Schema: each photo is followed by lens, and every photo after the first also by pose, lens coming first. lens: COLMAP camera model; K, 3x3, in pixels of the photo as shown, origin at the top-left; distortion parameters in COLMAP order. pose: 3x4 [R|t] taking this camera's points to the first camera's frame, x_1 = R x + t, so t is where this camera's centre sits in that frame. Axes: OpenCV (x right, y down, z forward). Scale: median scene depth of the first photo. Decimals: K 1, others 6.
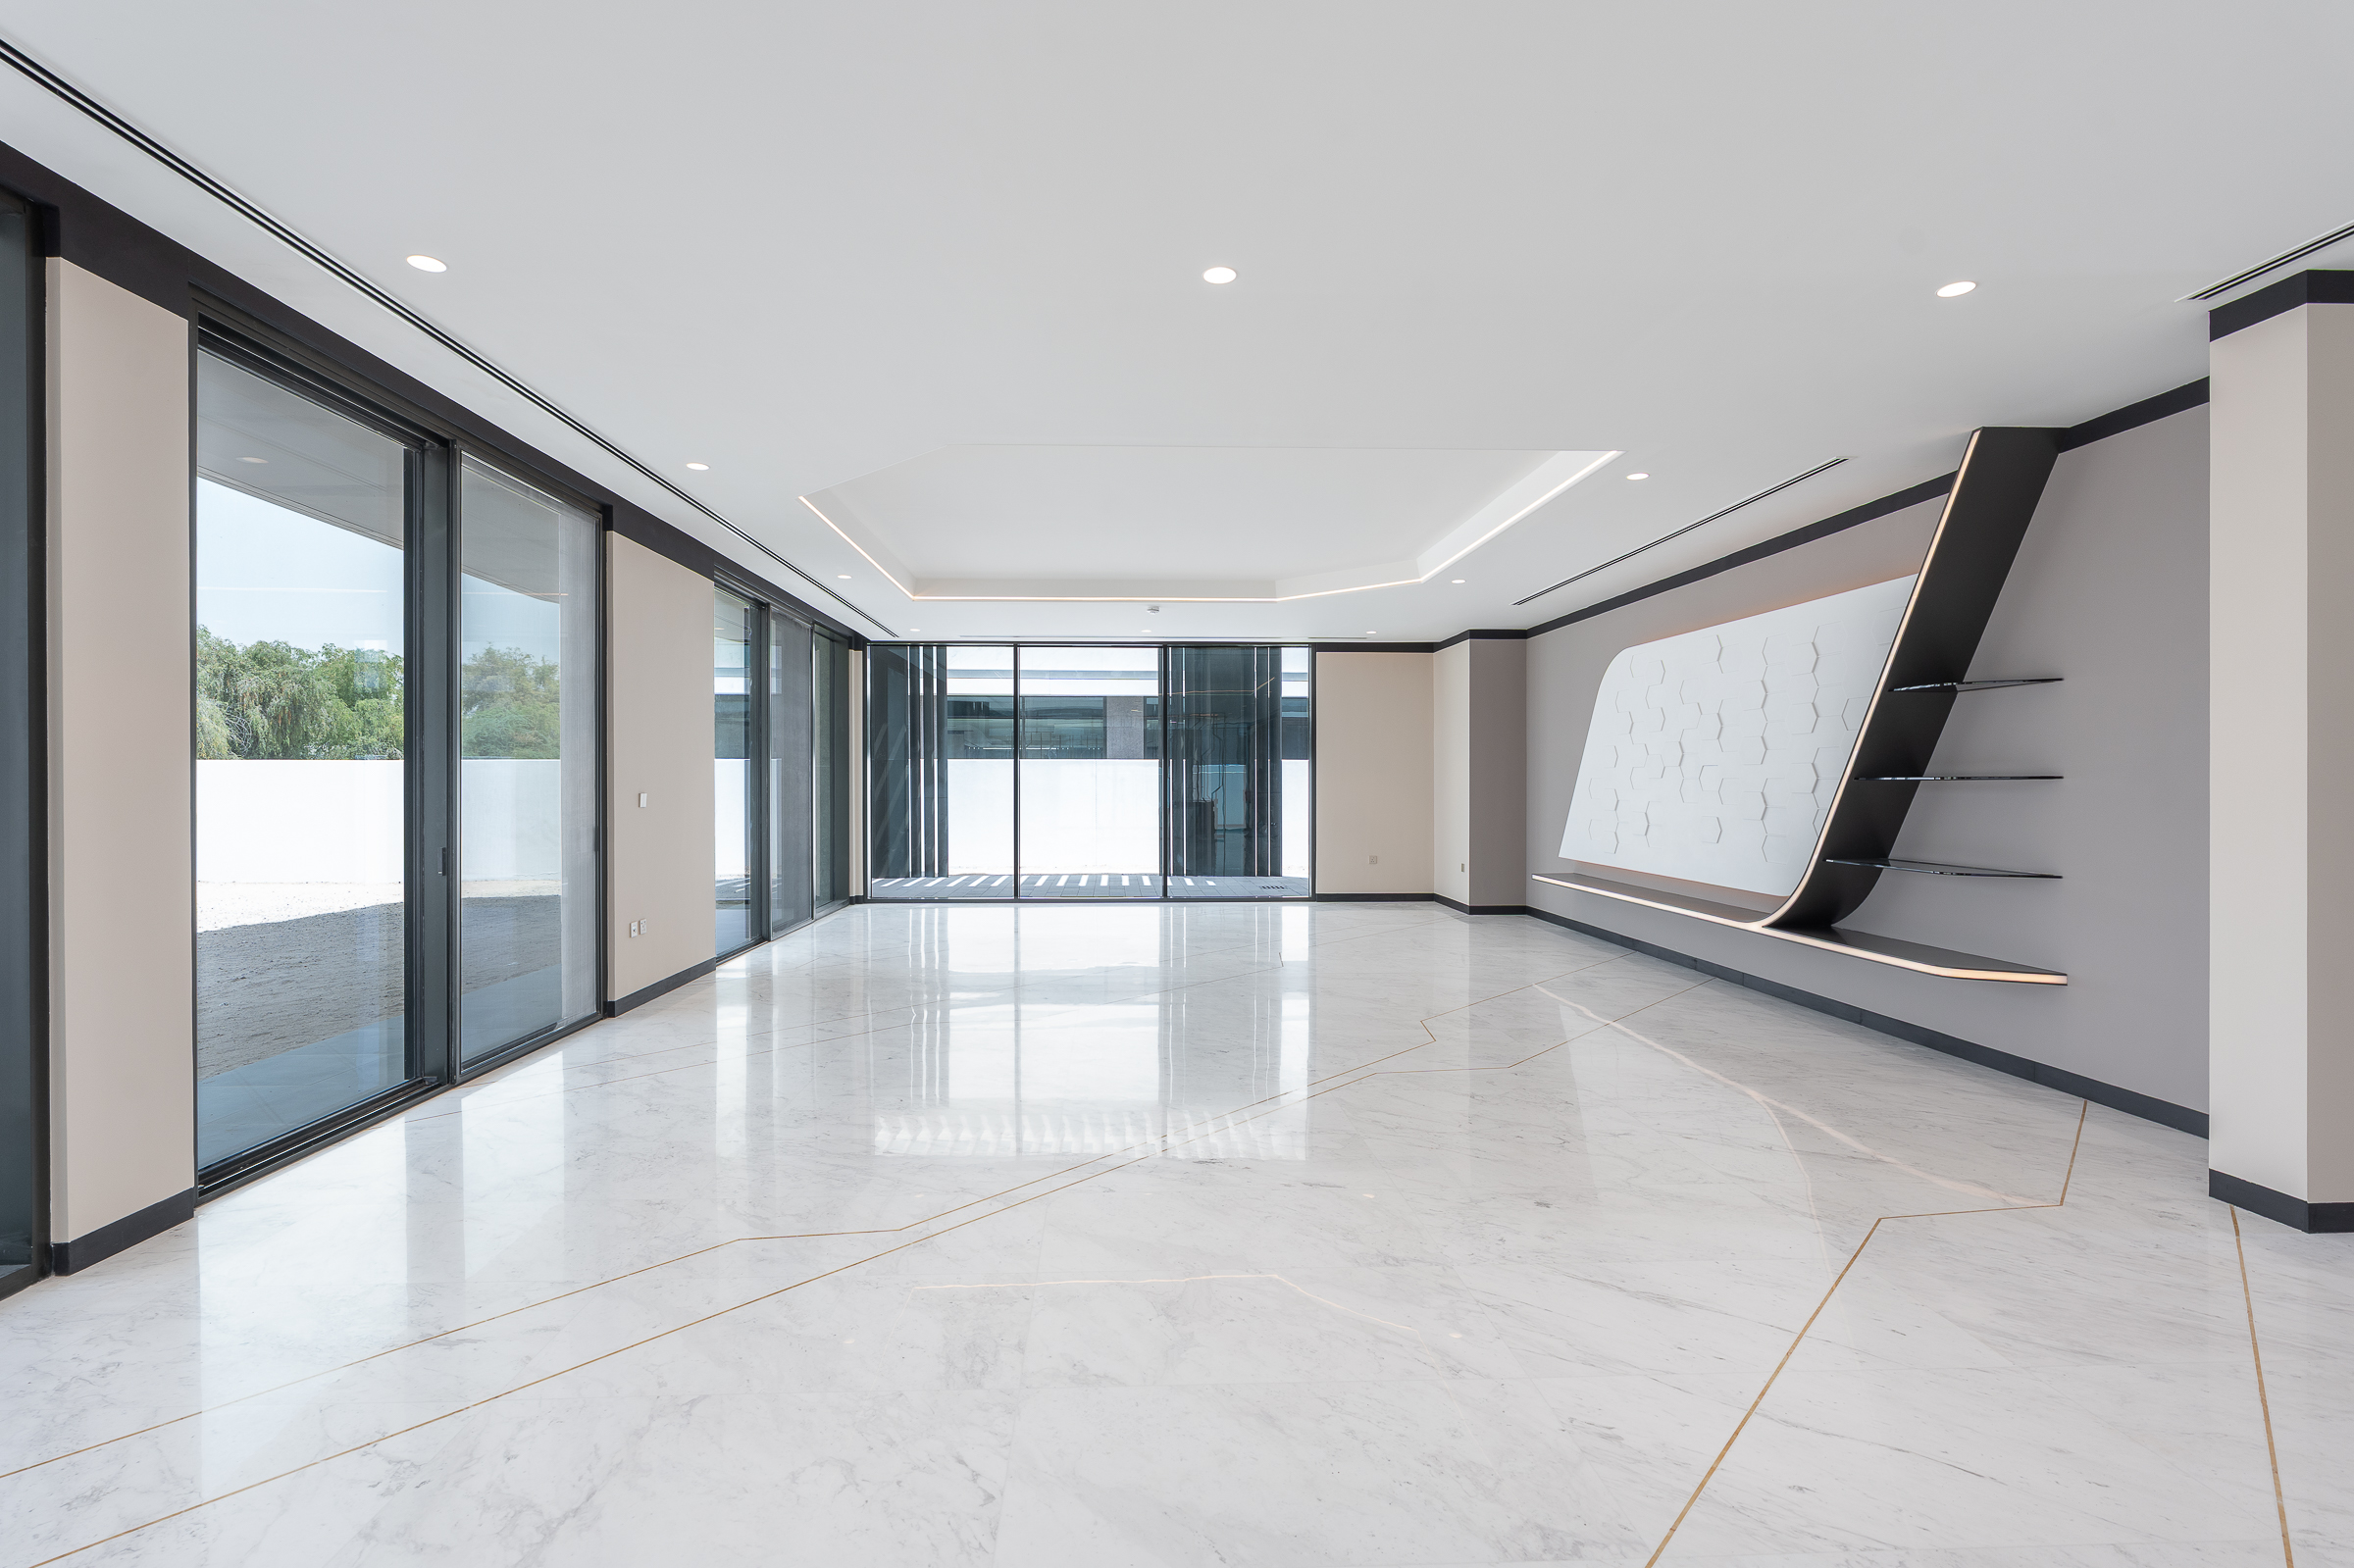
lens RADIAL K [[1088.3, 0, 1170.6], [0, 1088.3, 781.6], [0, 0, 1]] dist [-0.012826, 0.001033]
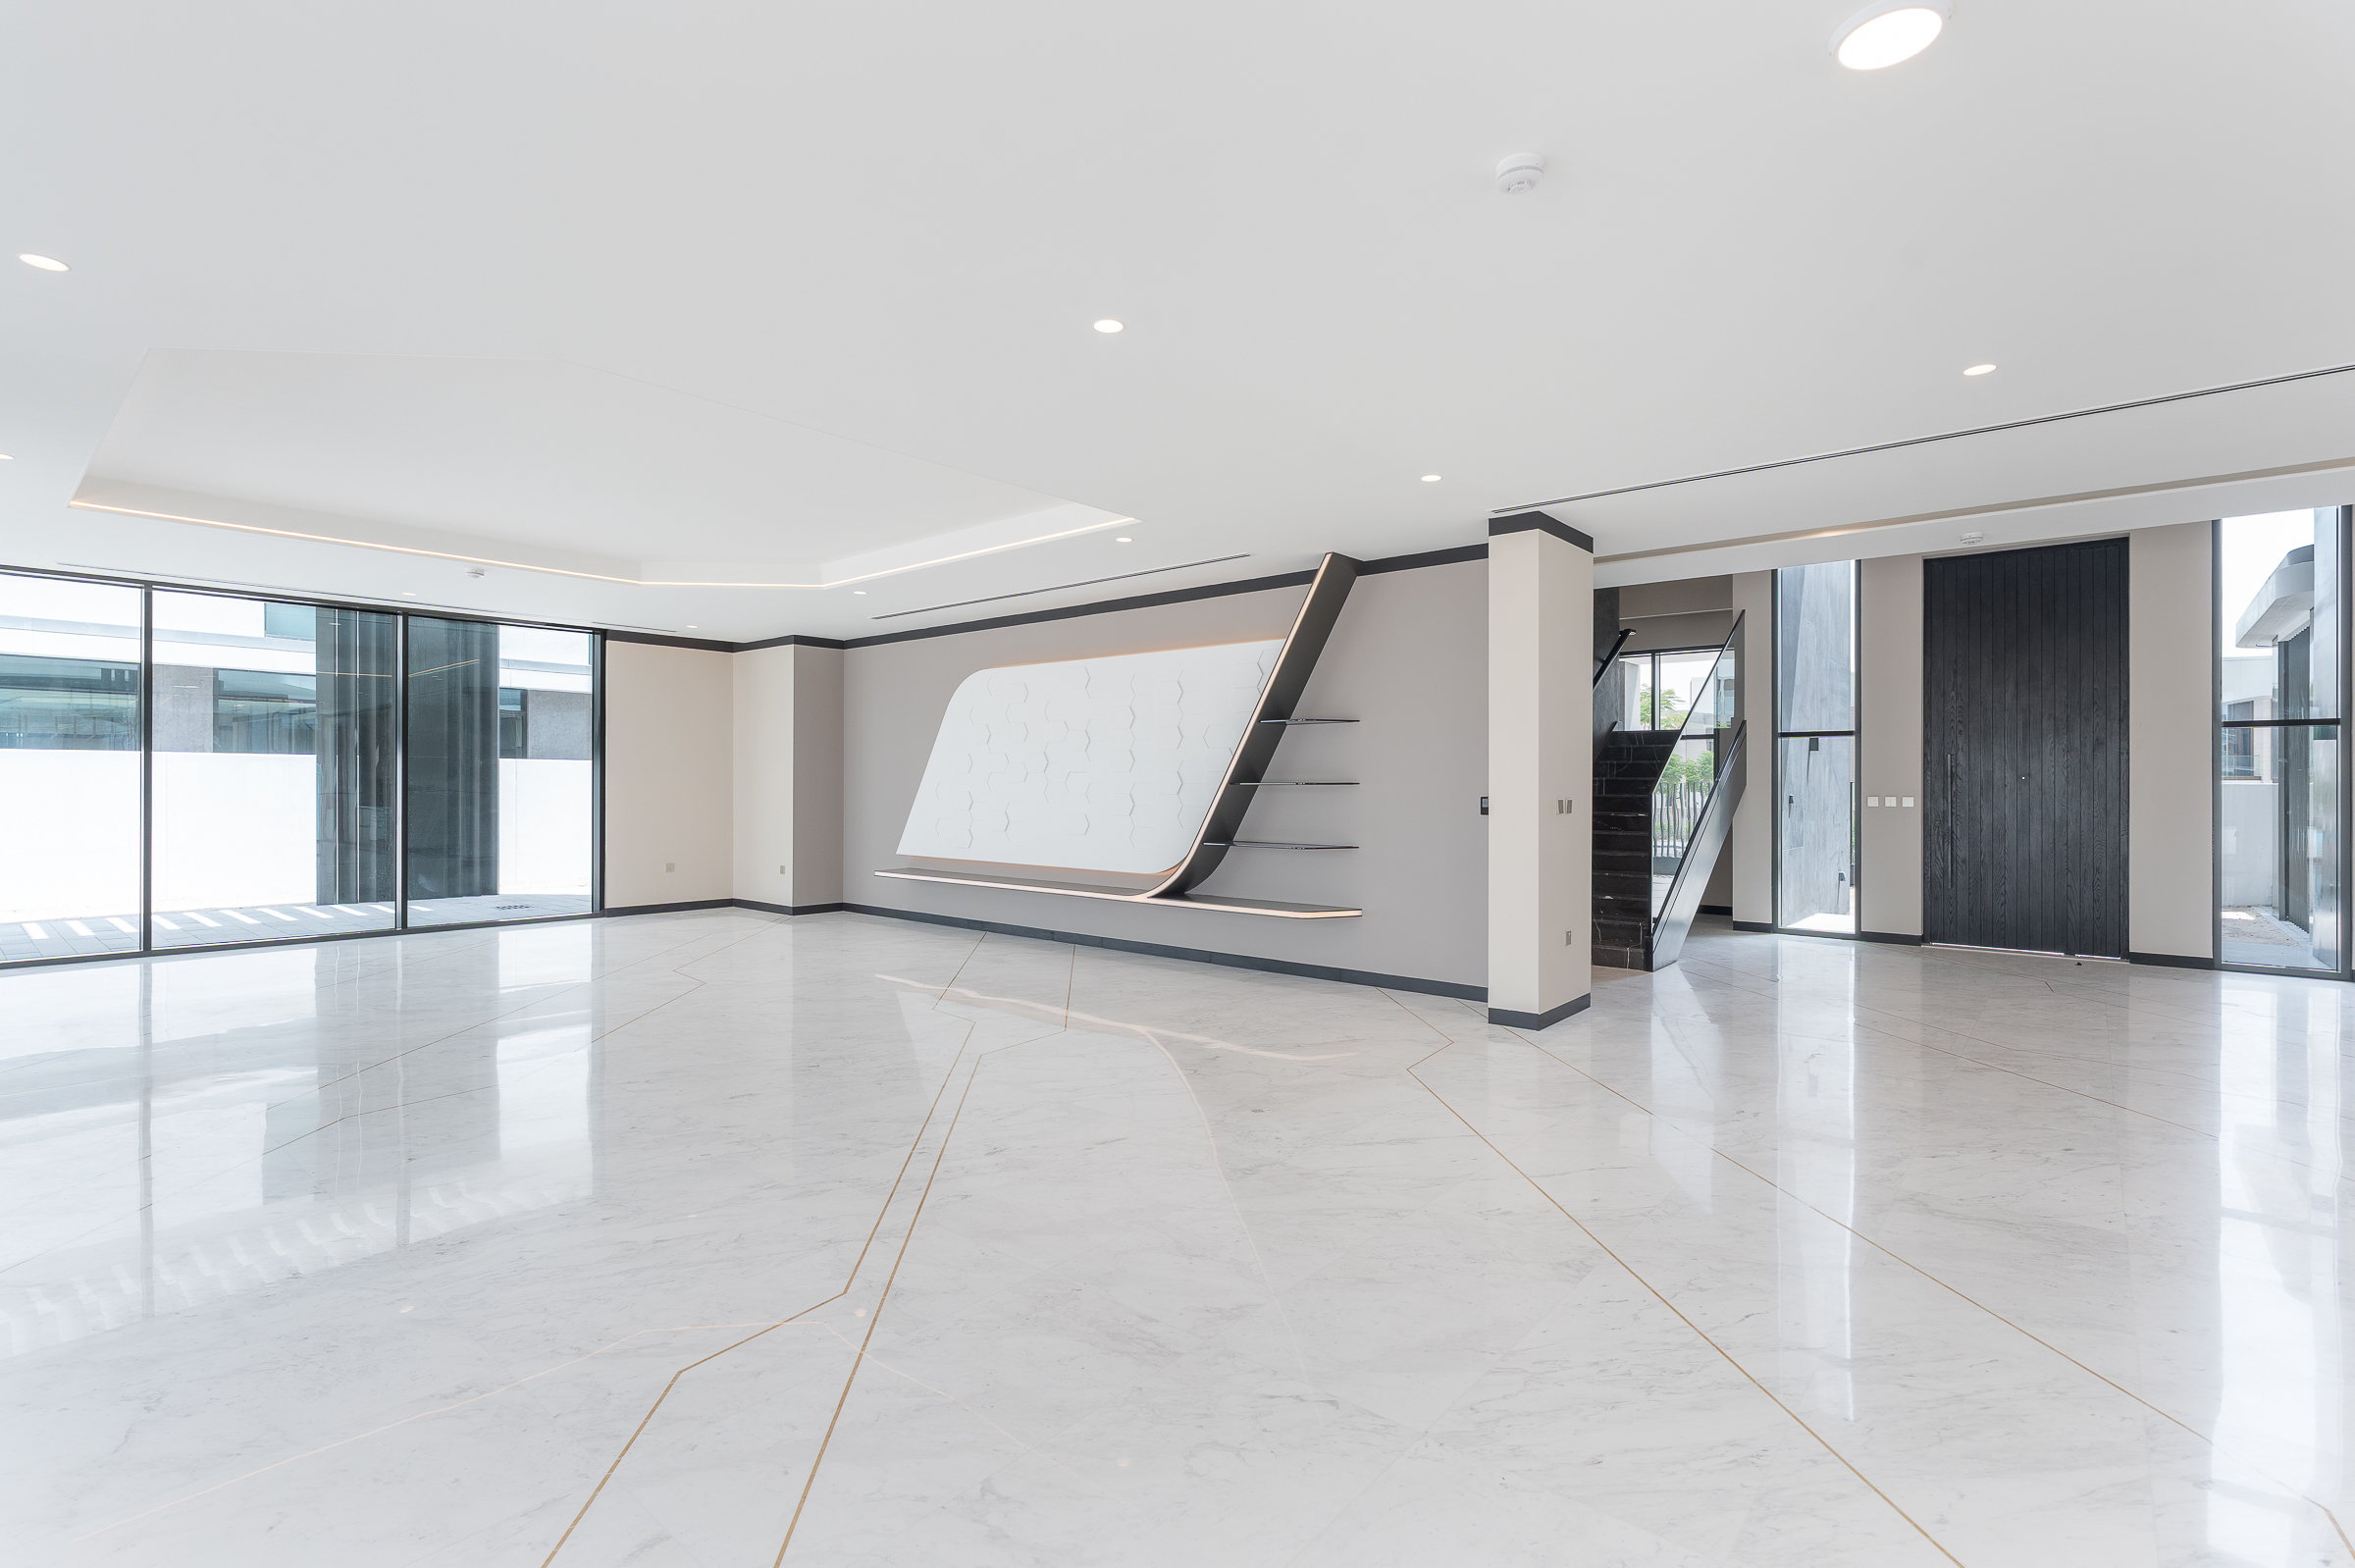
lens RADIAL K [[1088.9, 0, 1132.7], [0, 1088.9, 776.7], [0, 0, 1]] dist [-0.012826, 0.001033]
pose [[0.683199, 0.006119, 0.730206, -0.311588], [-0.002009, 0.999977, -0.006499, -0.001421], [-0.730229, 0.002973, 0.683196, 0.094033]]
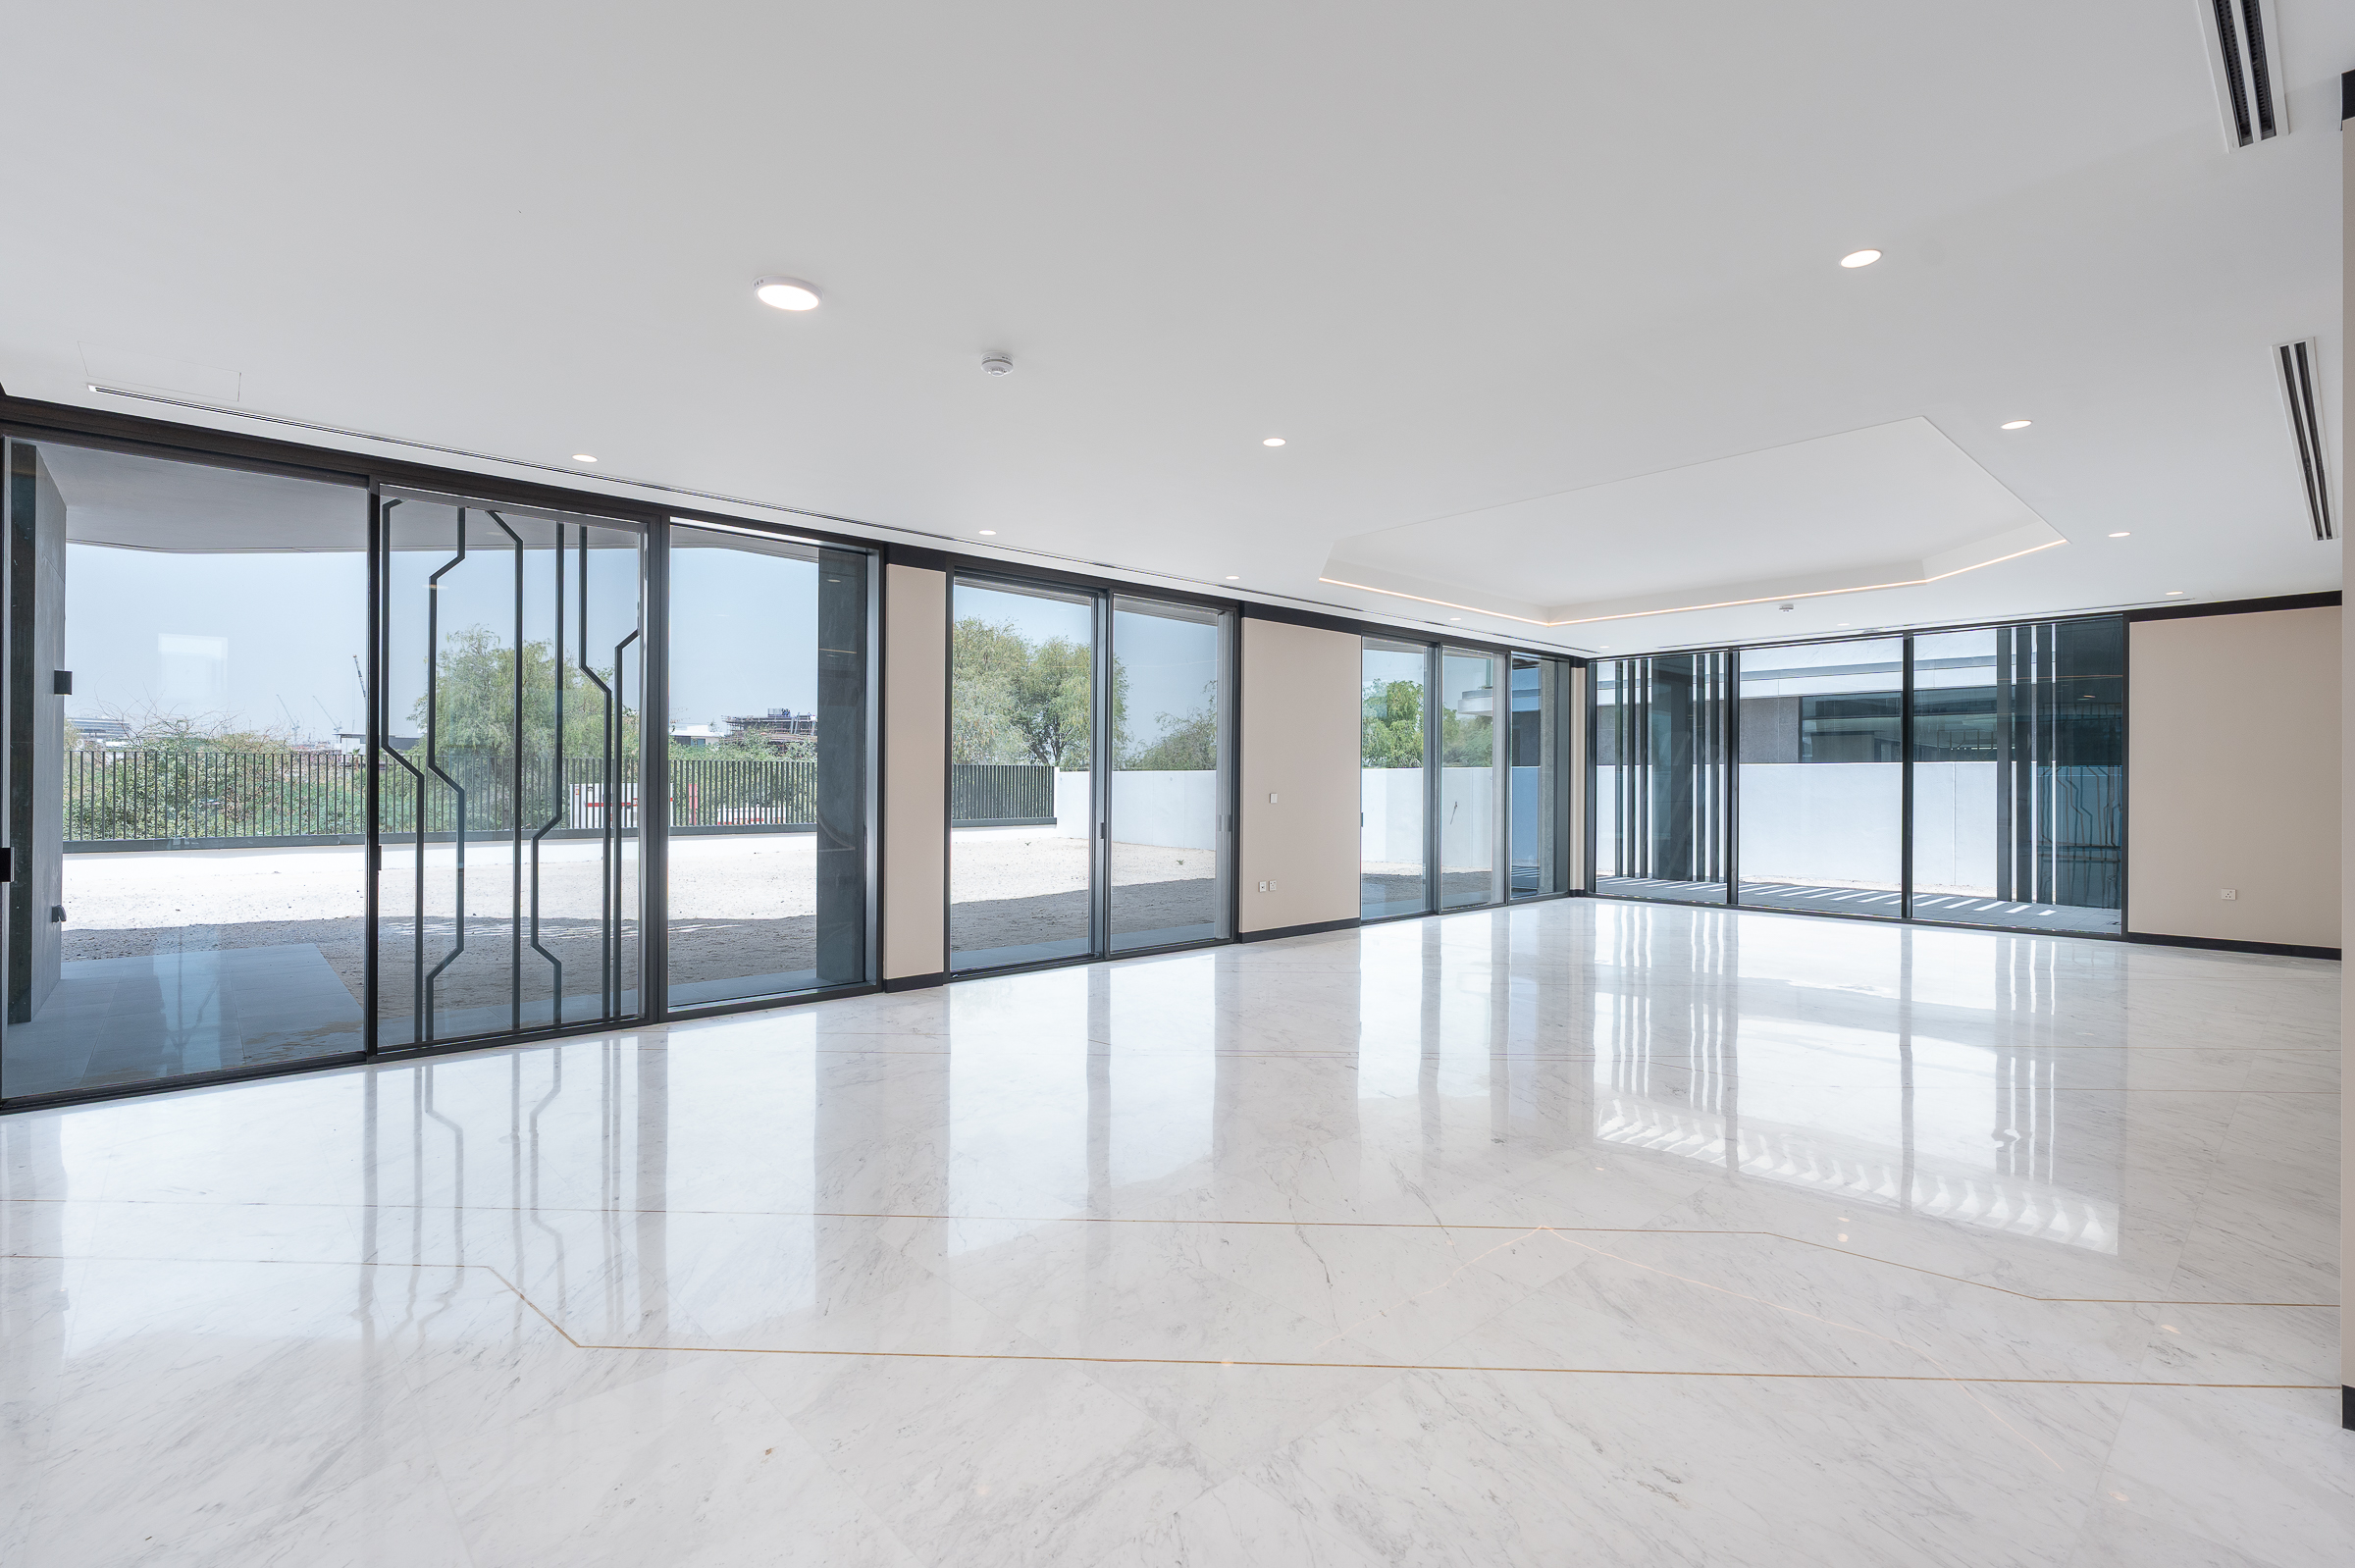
lens RADIAL K [[1088.9, 0, 1207.8], [0, 1088.9, 759.3], [0, 0, 1]] dist [-0.012826, 0.001033]
pose [[0.656385, -0.015762, -0.754262, 0.218469], [-0.003301, 0.999712, -0.023765, 0.000172], [0.754419, 0.018089, 0.656144, -0.006529]]
